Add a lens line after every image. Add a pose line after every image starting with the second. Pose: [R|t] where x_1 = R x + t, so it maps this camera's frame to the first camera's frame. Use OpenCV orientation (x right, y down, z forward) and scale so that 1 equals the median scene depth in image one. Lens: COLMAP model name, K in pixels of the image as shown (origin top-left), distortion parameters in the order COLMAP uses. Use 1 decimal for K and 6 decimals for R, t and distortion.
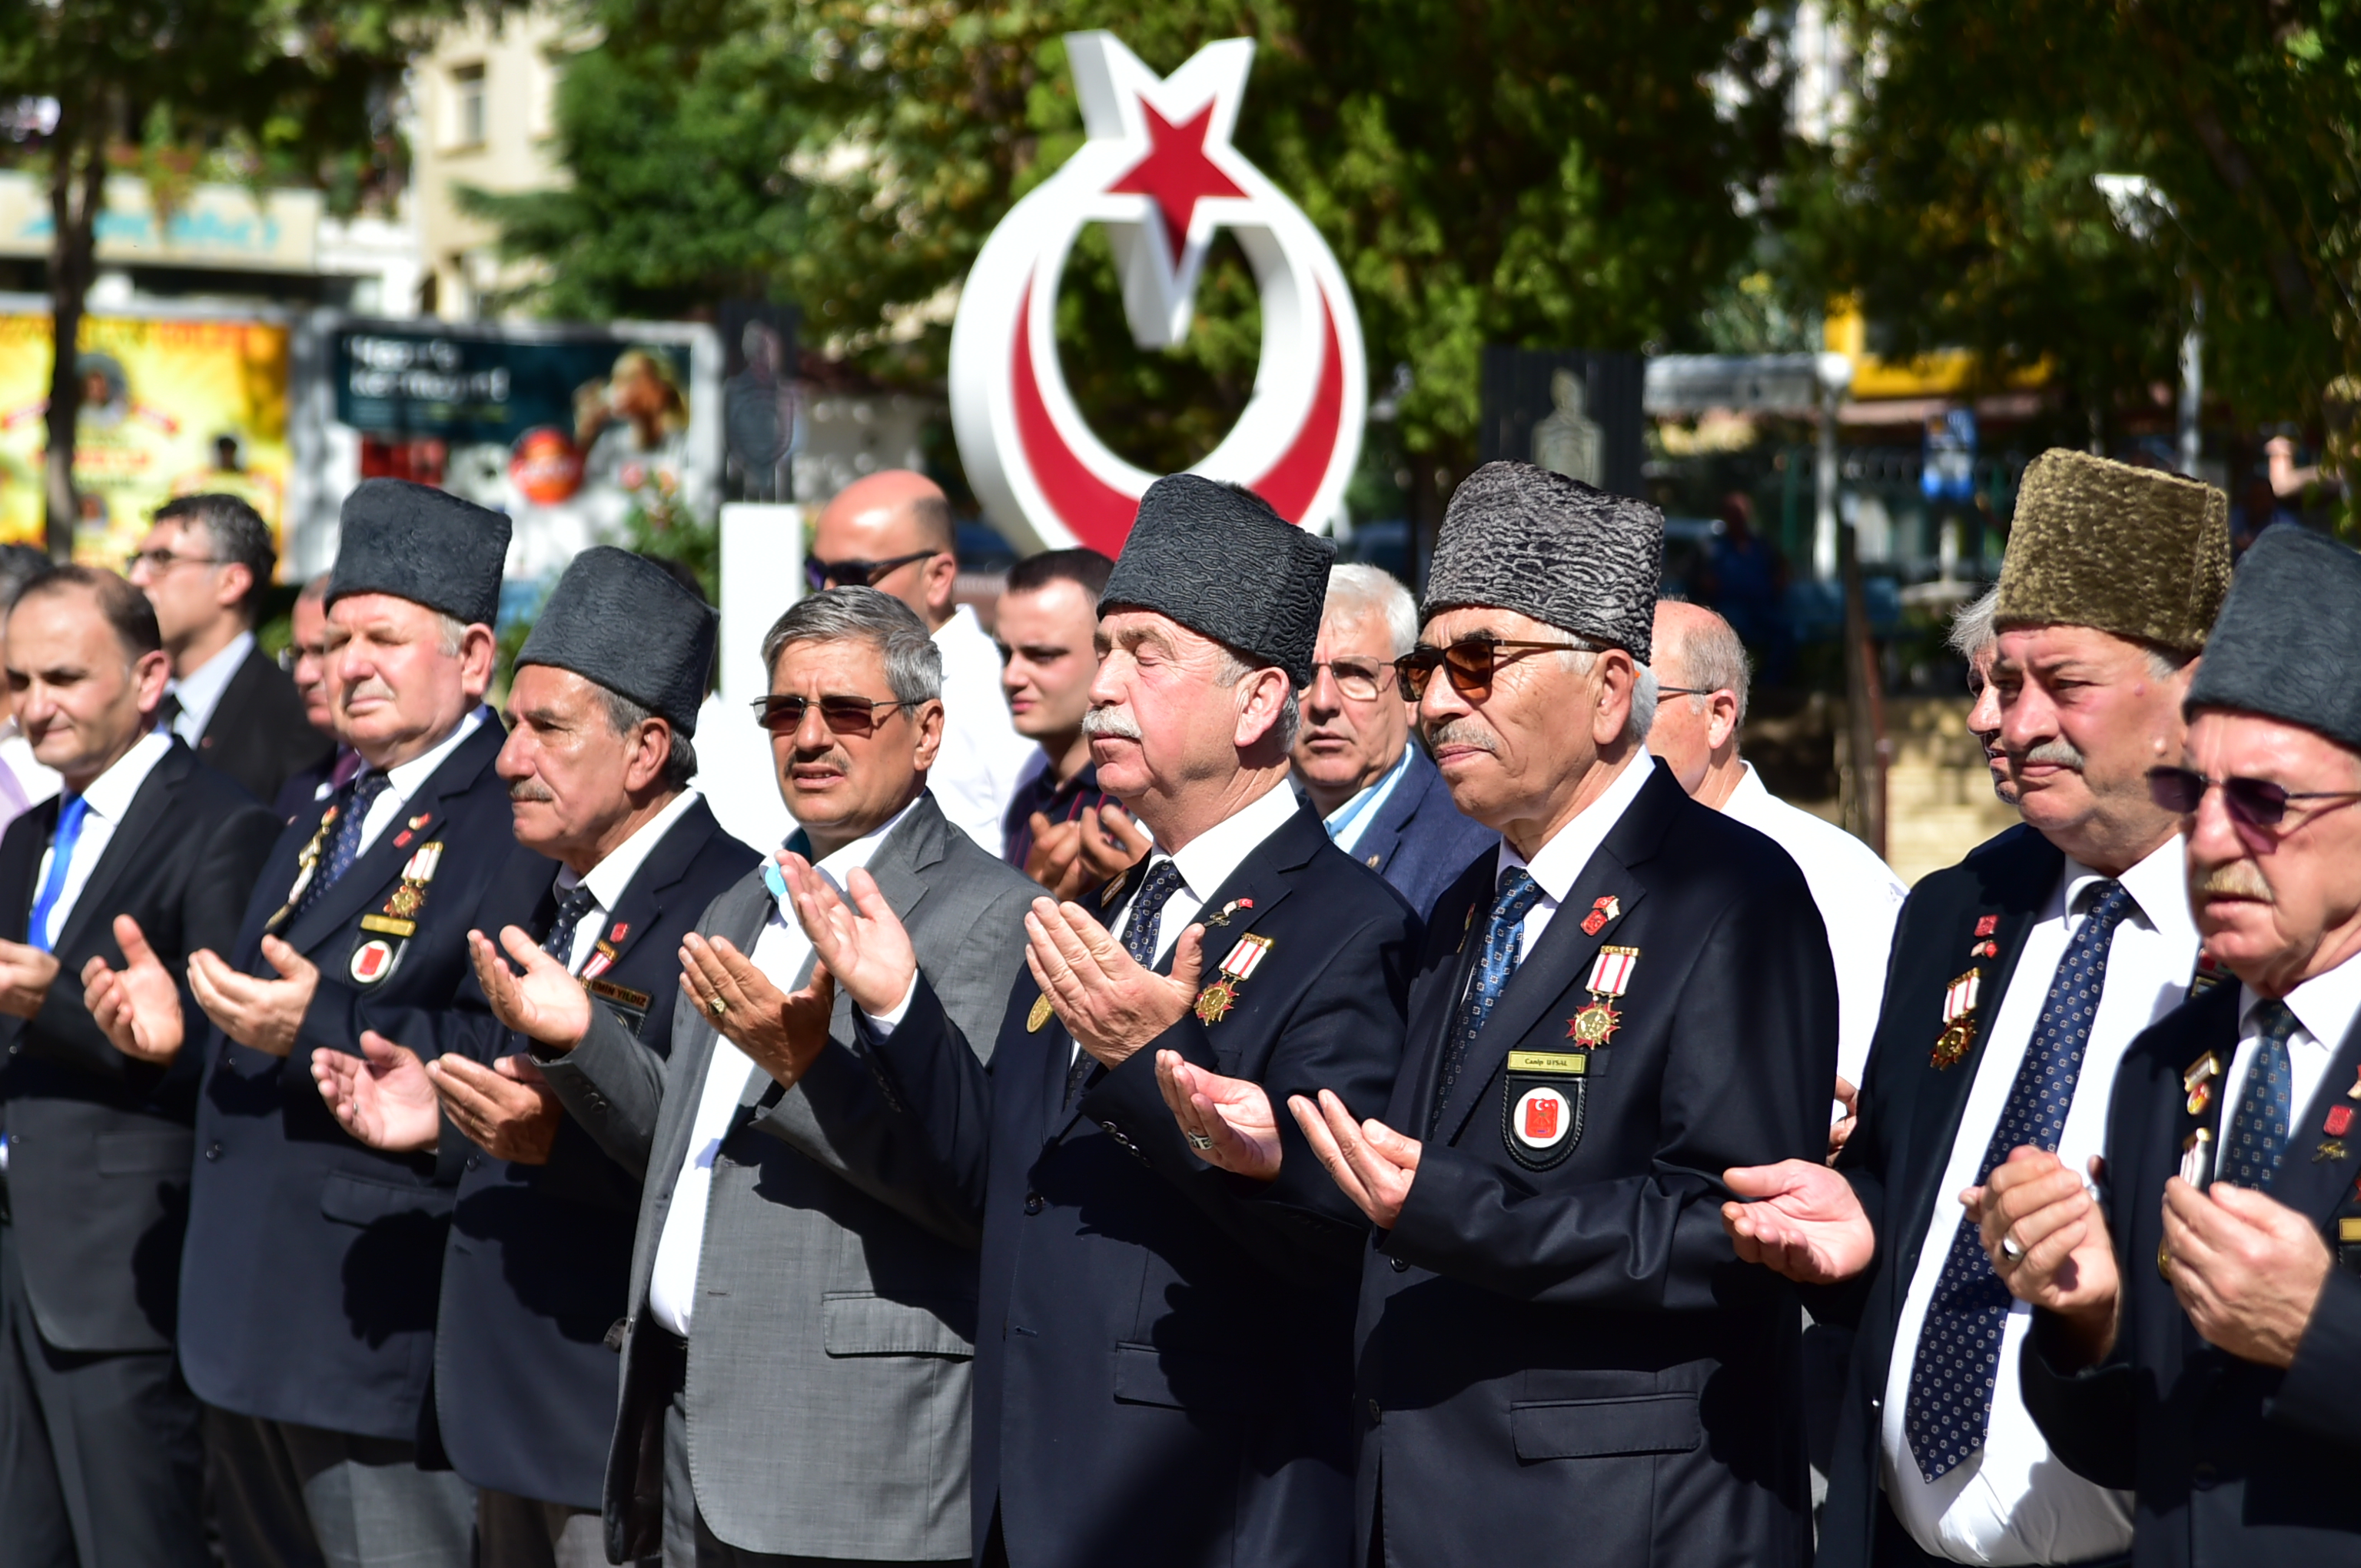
lens RADIAL K [[6964.3, 0, 1180.5], [0, 6964.3, 784.0], [0, 0, 1]] dist [-0.161730, 1.372334]
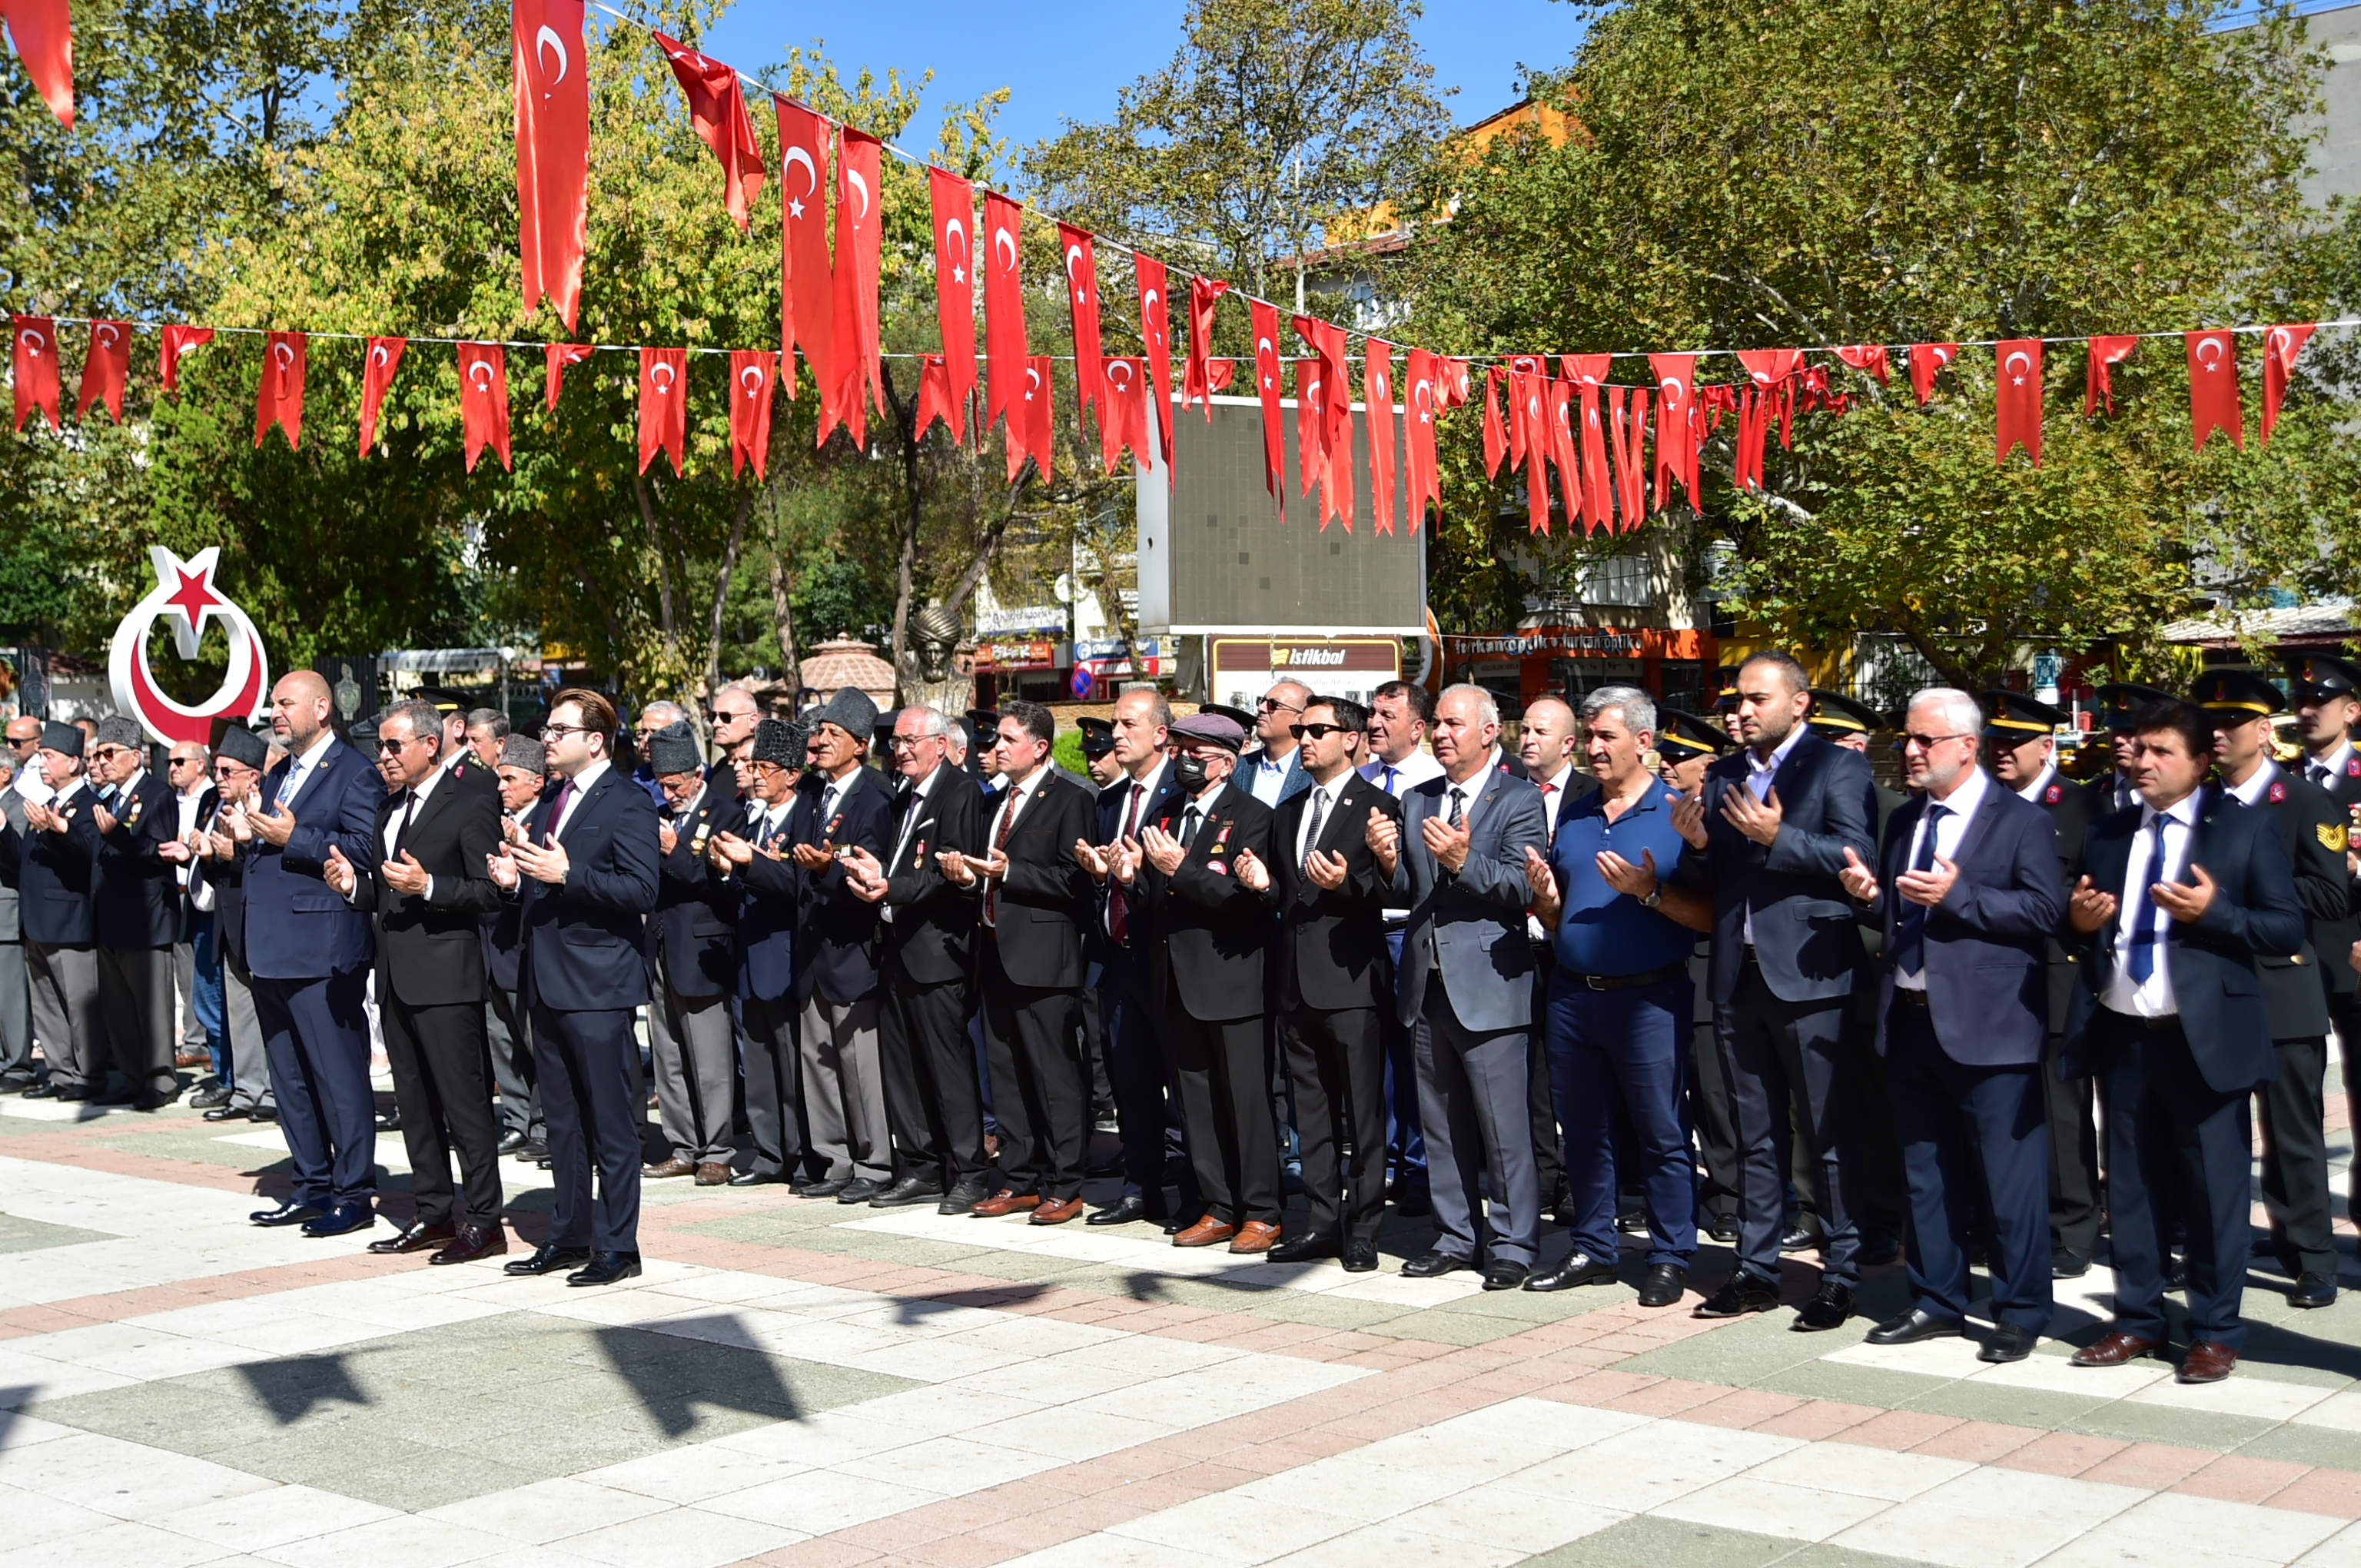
lens RADIAL K [[3065.9, 0, 1036.5], [0, 3065.9, 788.3], [0, 0, 1]] dist [0.137236, -0.029321]
pose [[0.971430, -0.032093, 0.235146, 0.031534], [0.034947, 0.999357, -0.007978, 0.009442], [-0.234739, 0.015967, 0.971927, -0.258041]]
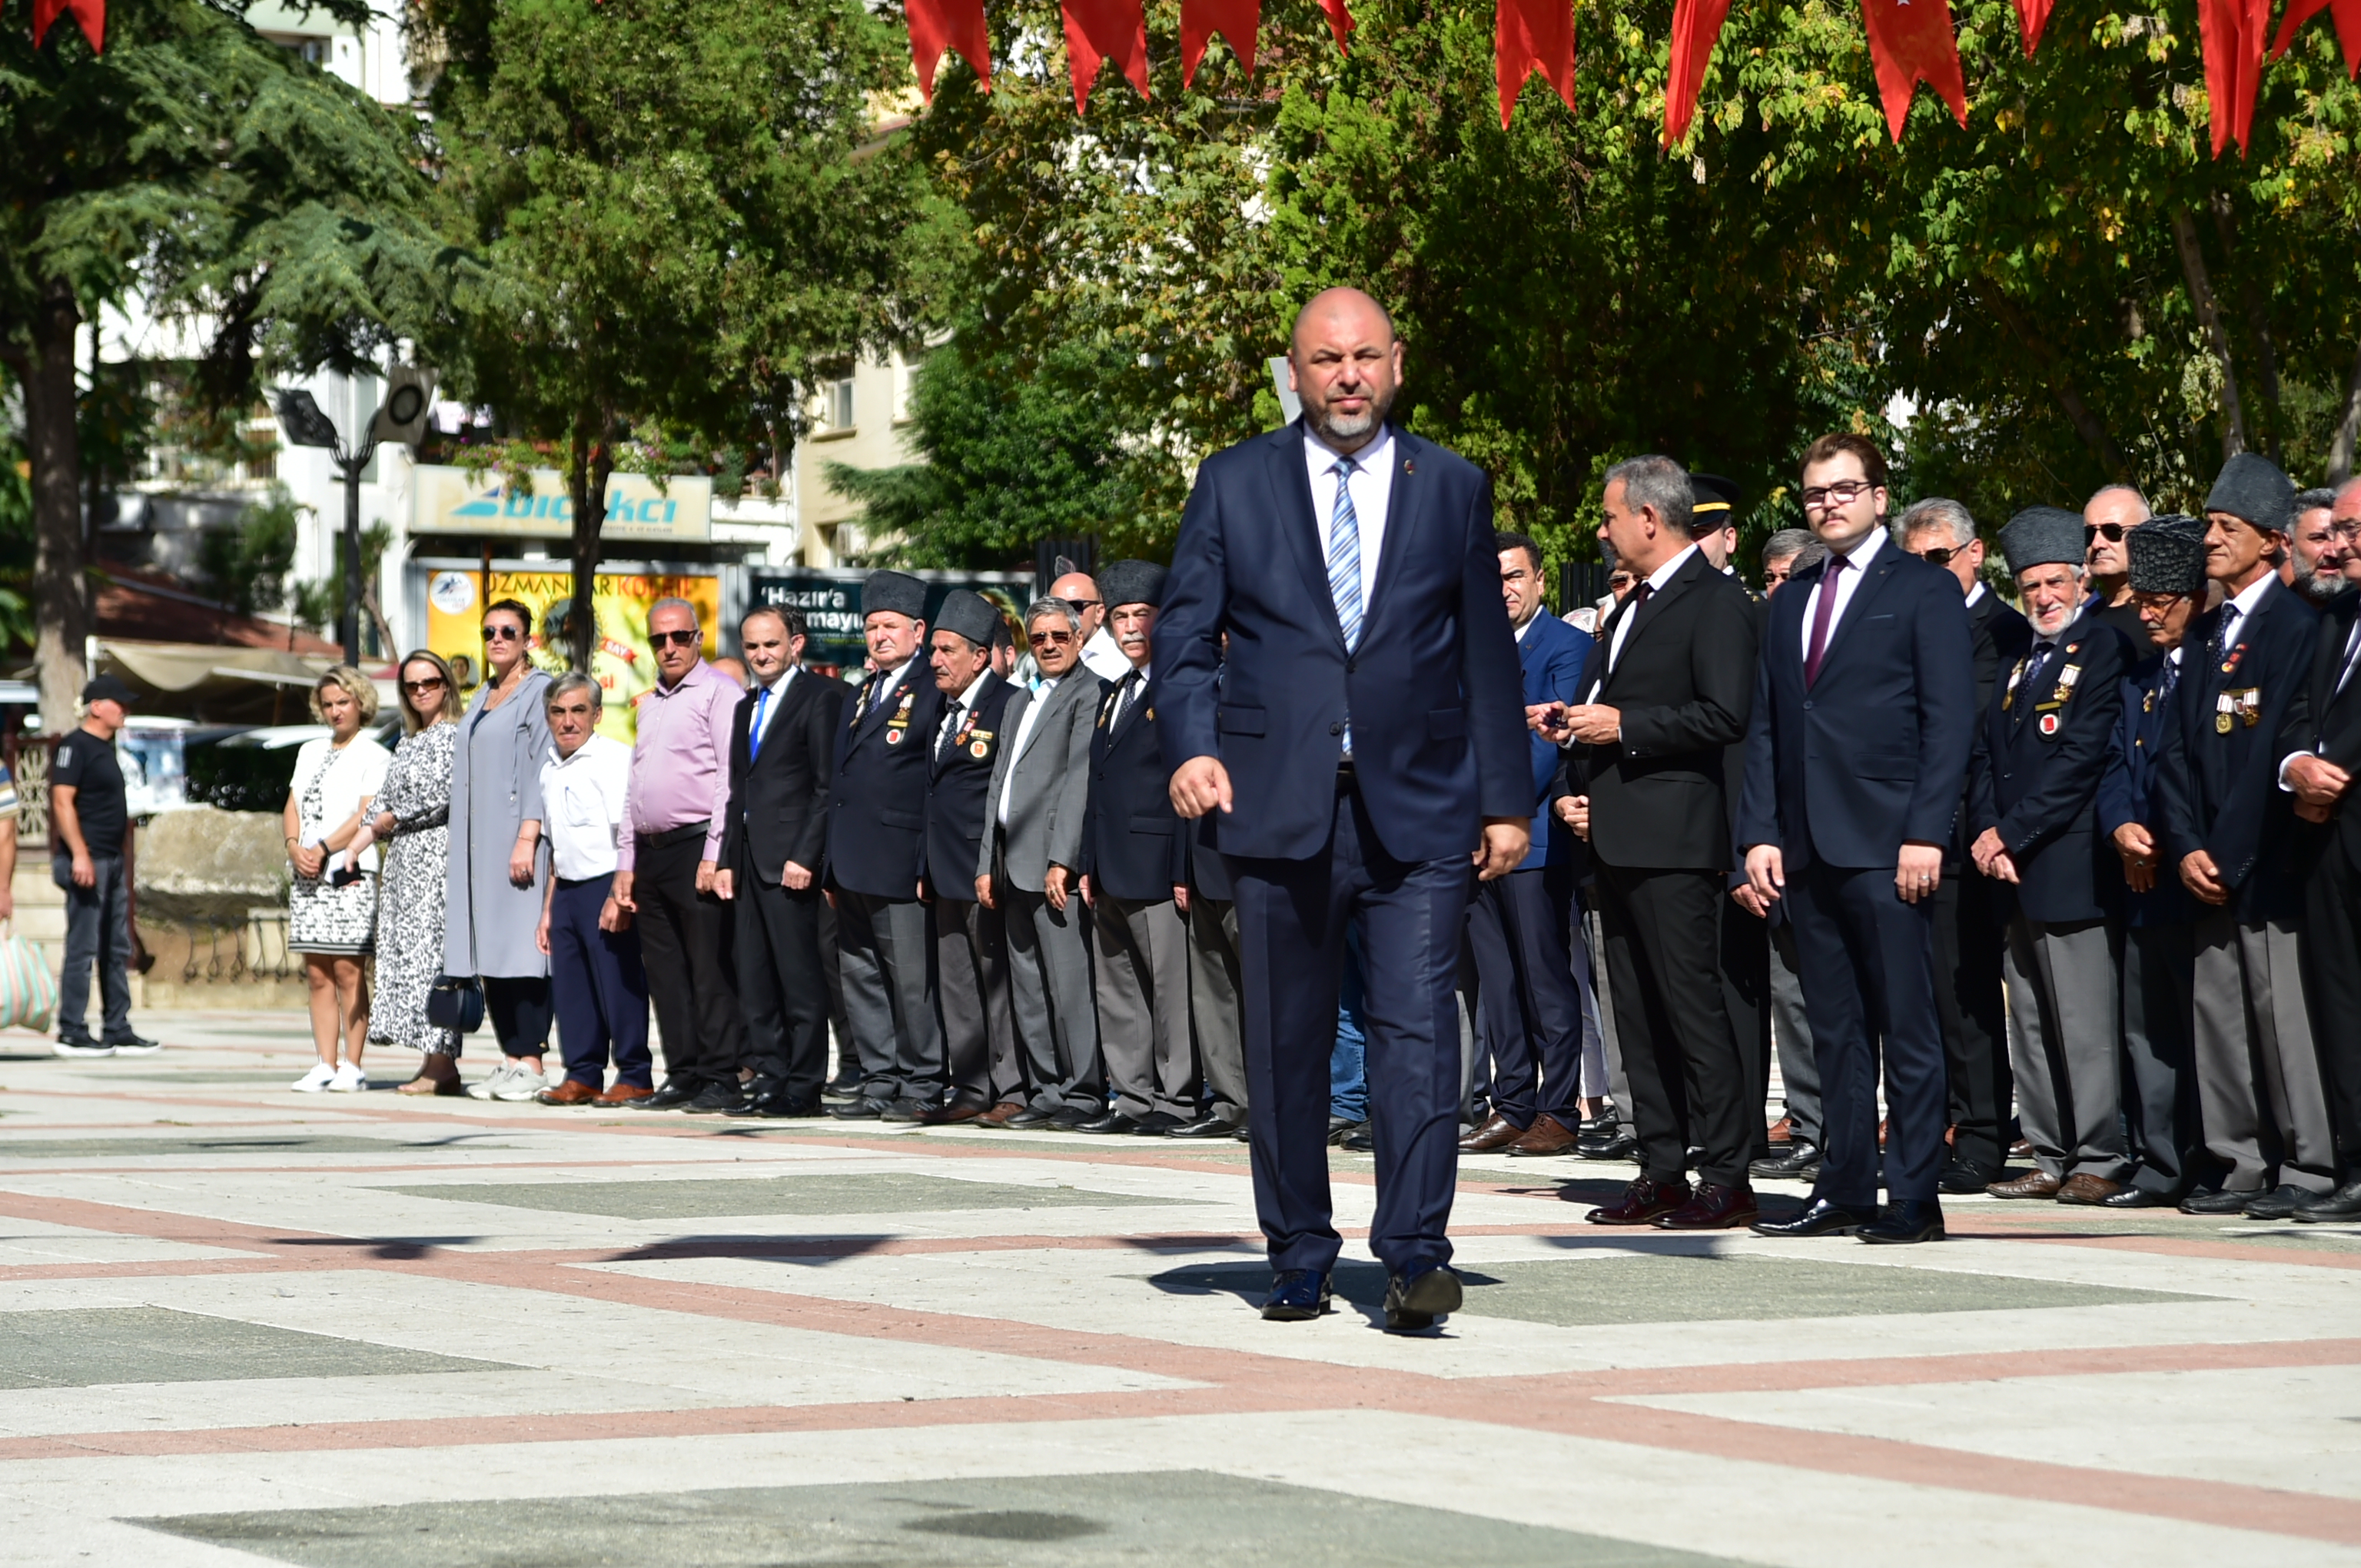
lens RADIAL K [[6964.3, 0, 1180.5], [0, 6964.3, 784.0], [0, 0, 1]] dist [-0.161730, 1.372334]
pose [[0.998490, -0.019960, -0.051184, 0.036991], [0.017966, 0.999073, -0.039129, 0.039477], [0.051918, 0.038150, 0.997922, -0.456154]]
